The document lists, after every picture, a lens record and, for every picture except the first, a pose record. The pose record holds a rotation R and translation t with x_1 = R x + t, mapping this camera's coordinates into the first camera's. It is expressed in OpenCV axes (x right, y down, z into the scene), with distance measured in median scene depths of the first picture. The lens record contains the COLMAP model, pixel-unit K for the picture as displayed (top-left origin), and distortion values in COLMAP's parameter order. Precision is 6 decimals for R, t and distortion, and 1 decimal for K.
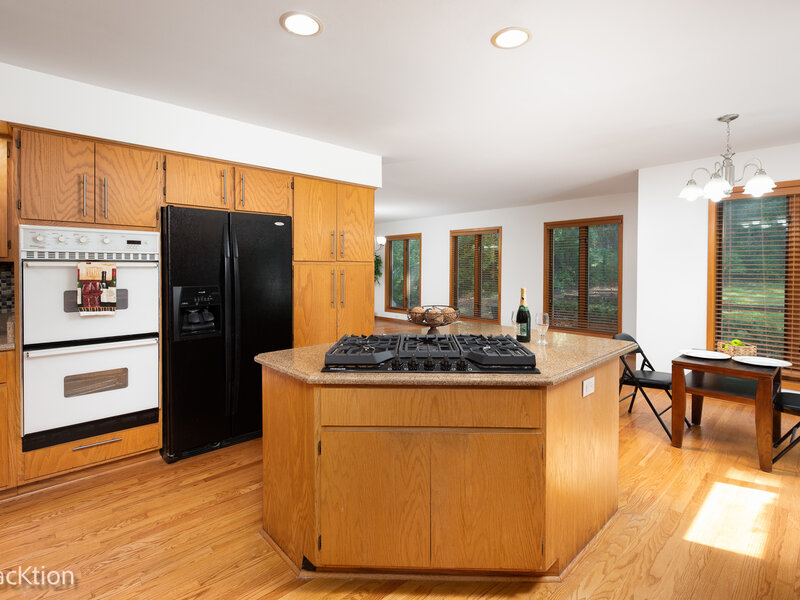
lens RADIAL K [[399.3, 0, 403.5], [0, 399.3, 294.7], [0, 0, 1]] dist [-0.003121, -0.001238]
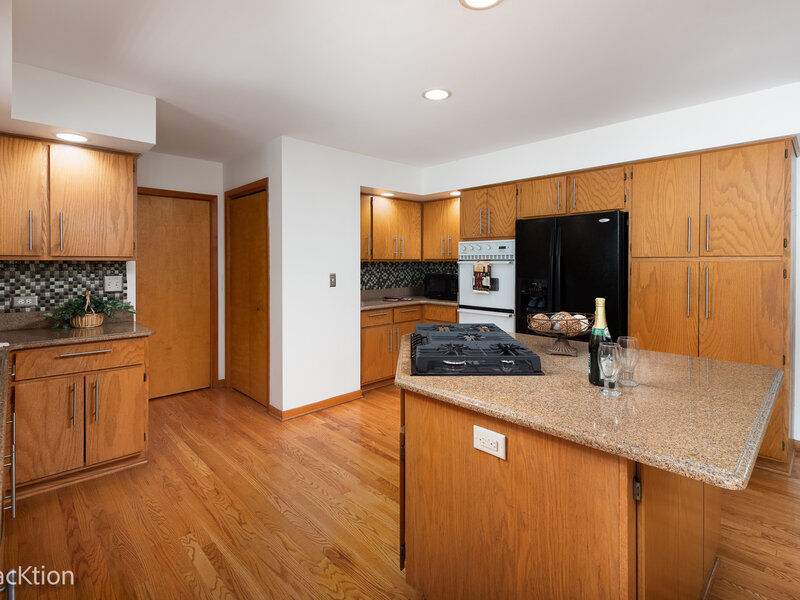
lens RADIAL K [[399.3, 0, 403.5], [0, 399.3, 294.7], [0, 0, 1]] dist [-0.003121, -0.001238]
pose [[0.018505, 0.075384, -0.996983, 0.819773], [-0.069042, 0.994870, 0.073943, -0.039344], [0.997442, 0.067466, 0.023615, 0.593224]]
